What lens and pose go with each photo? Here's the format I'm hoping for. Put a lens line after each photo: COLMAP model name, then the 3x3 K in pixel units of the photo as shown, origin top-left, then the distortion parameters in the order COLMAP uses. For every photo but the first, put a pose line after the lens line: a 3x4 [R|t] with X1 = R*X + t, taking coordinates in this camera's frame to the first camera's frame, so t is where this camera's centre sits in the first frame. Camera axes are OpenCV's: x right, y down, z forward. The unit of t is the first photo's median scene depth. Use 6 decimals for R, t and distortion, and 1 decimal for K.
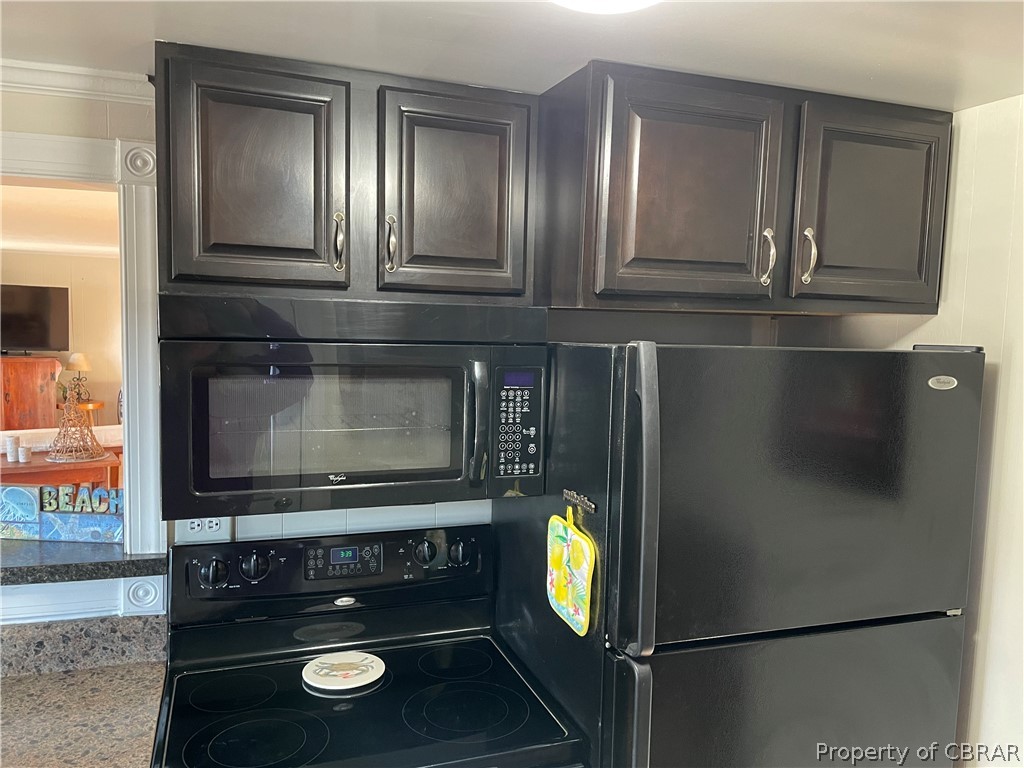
lens RADIAL K [[775.2, 0, 518.1], [0, 775.2, 385.0], [0, 0, 1]] dist [0.097882, -0.134403]
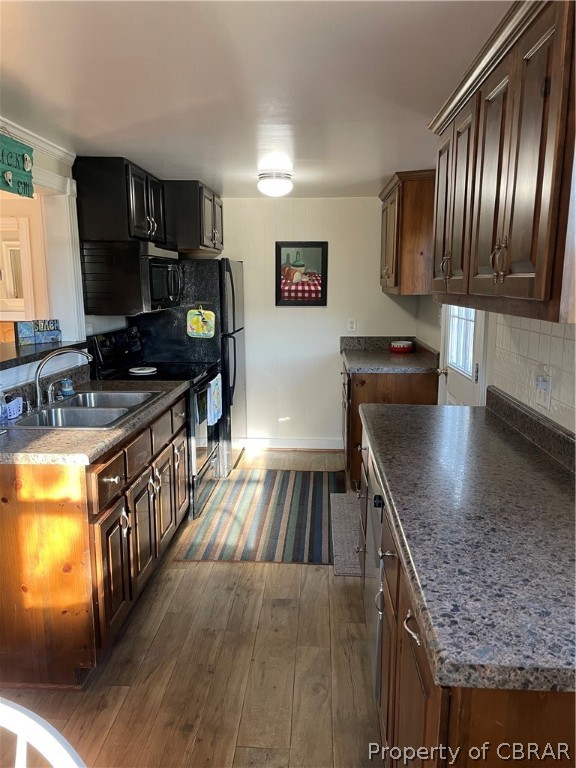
lens RADIAL K [[581.4, 0, 297.7], [0, 581.4, 386.0], [0, 0, 1]] dist [0.097882, -0.134403]
pose [[0.397485, -0.190259, 0.897667, -2.022989], [0.080237, 0.981728, 0.172547, 0.083495], [-0.914094, 0.003441, 0.405488, -0.462184]]
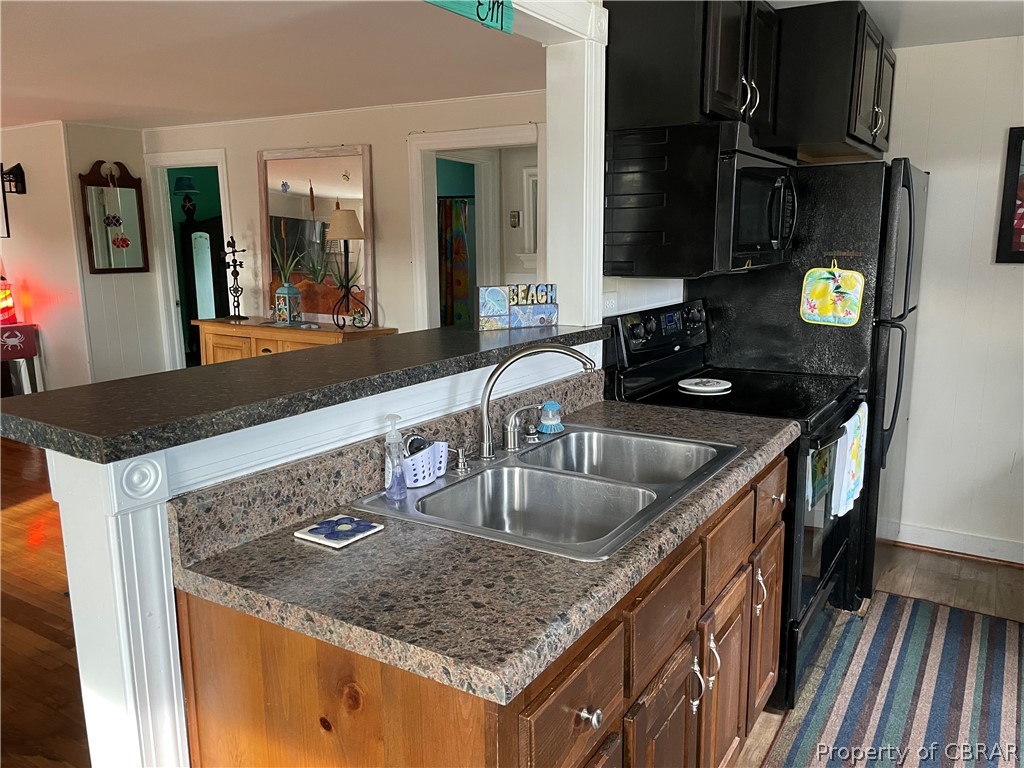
lens RADIAL K [[775.2, 0, 518.1], [0, 775.2, 385.0], [0, 0, 1]] dist [0.097882, -0.134403]
pose [[0.795132, -0.145744, 0.588663, -1.428762], [0.076602, 0.987054, 0.140910, 0.118374], [-0.601579, -0.066949, 0.796003, -0.010832]]
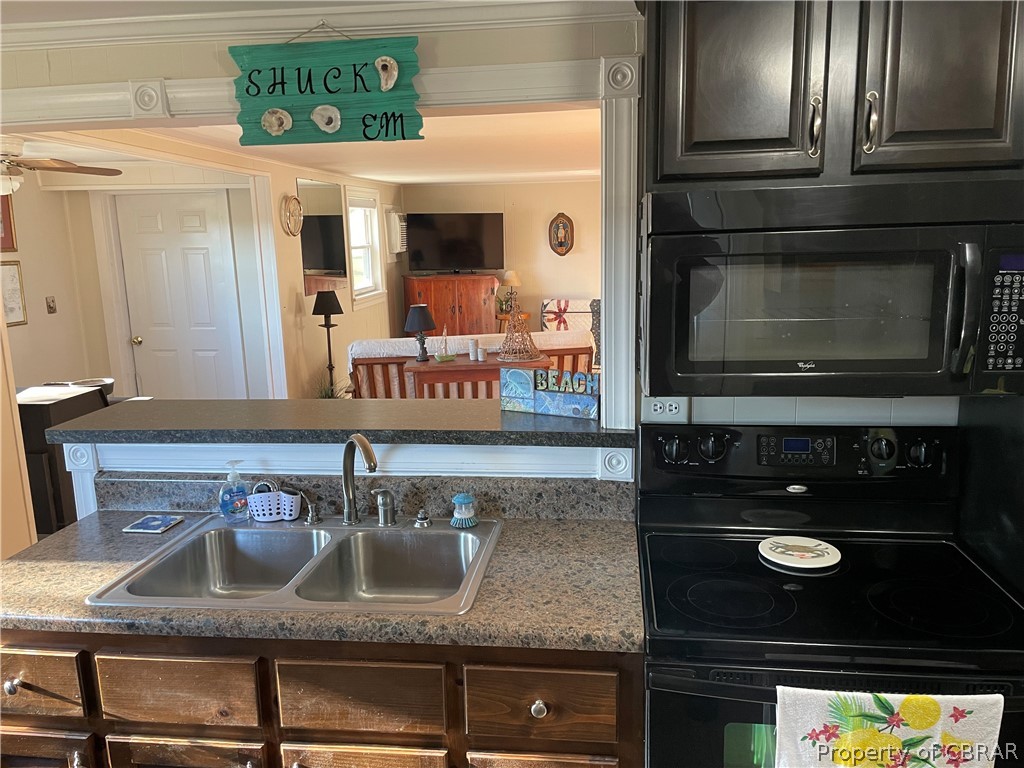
lens RADIAL K [[775.2, 0, 518.1], [0, 775.2, 385.0], [0, 0, 1]] dist [0.097882, -0.134403]
pose [[0.886662, 0.037480, -0.460897, -0.080026], [0.013074, 0.994280, 0.106005, 0.026971], [0.462233, -0.100017, 0.881100, -0.072061]]
